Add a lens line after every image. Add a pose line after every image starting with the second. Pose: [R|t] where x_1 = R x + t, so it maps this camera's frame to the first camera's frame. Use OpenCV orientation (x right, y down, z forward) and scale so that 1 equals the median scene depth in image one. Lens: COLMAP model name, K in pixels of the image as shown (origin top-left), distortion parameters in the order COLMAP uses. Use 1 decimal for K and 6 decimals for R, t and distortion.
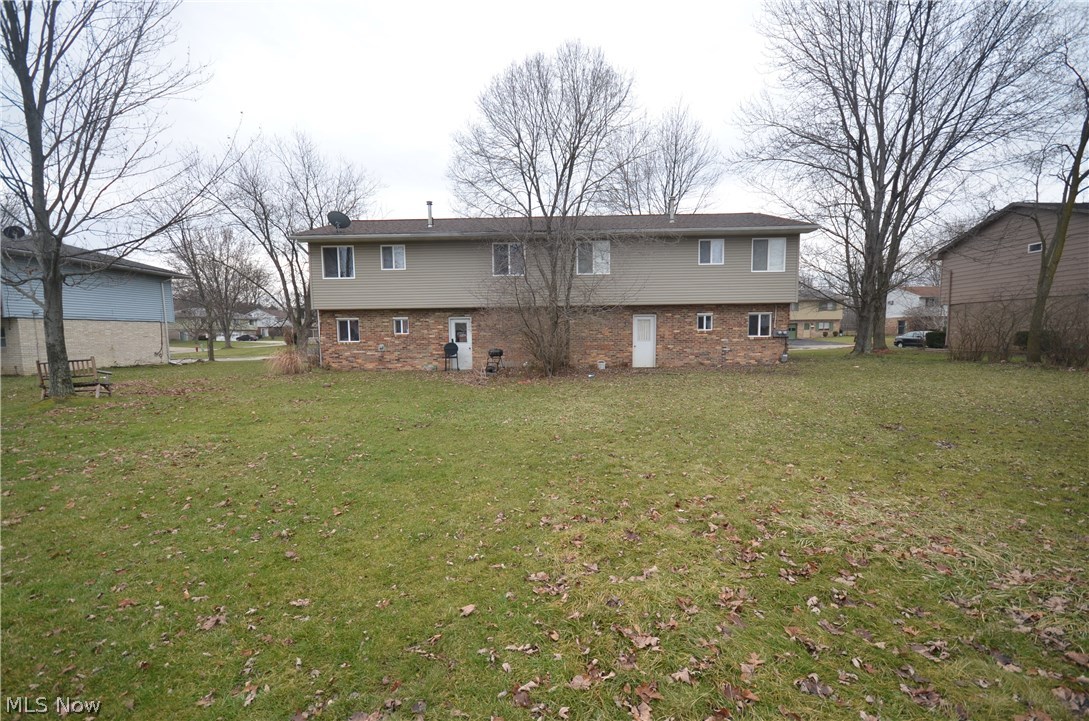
lens RADIAL K [[492.1, 0, 544.6], [0, 492.1, 363.0], [0, 0, 1]] dist [0.007753, -0.005118]
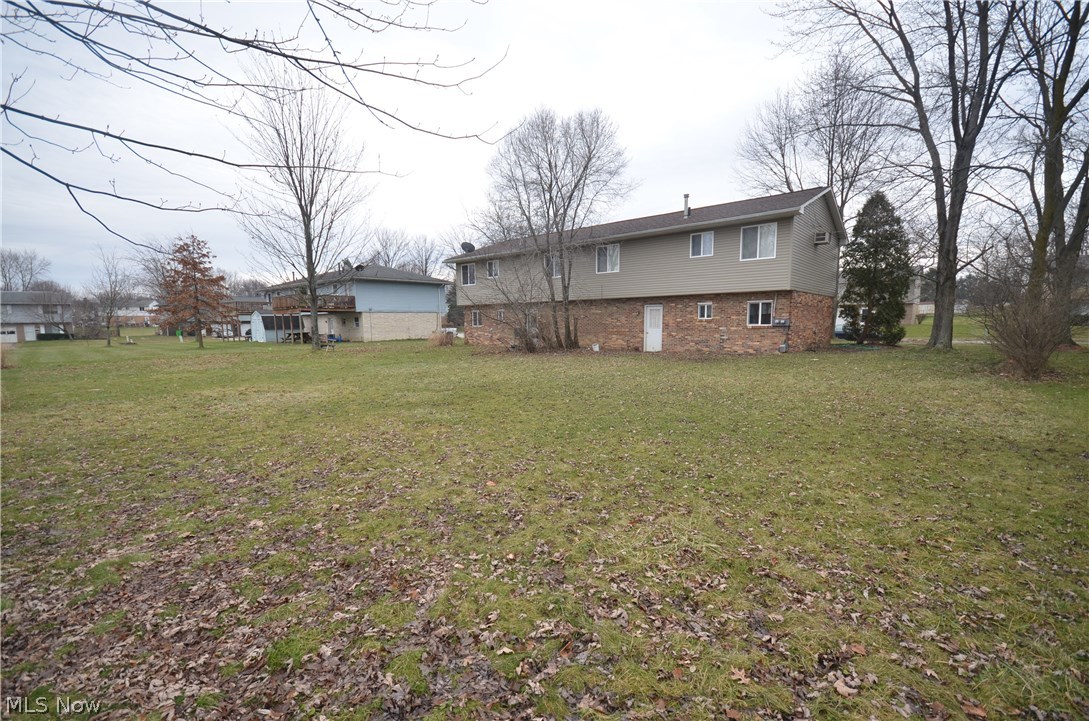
lens RADIAL K [[492.1, 0, 545.2], [0, 492.1, 359.0], [0, 0, 1]] dist [0.007753, -0.005118]
pose [[0.765943, 0.052301, -0.640778, 0.742989], [-0.036394, 0.998615, 0.038006, -0.008496], [0.641878, -0.005790, 0.766785, -0.025108]]
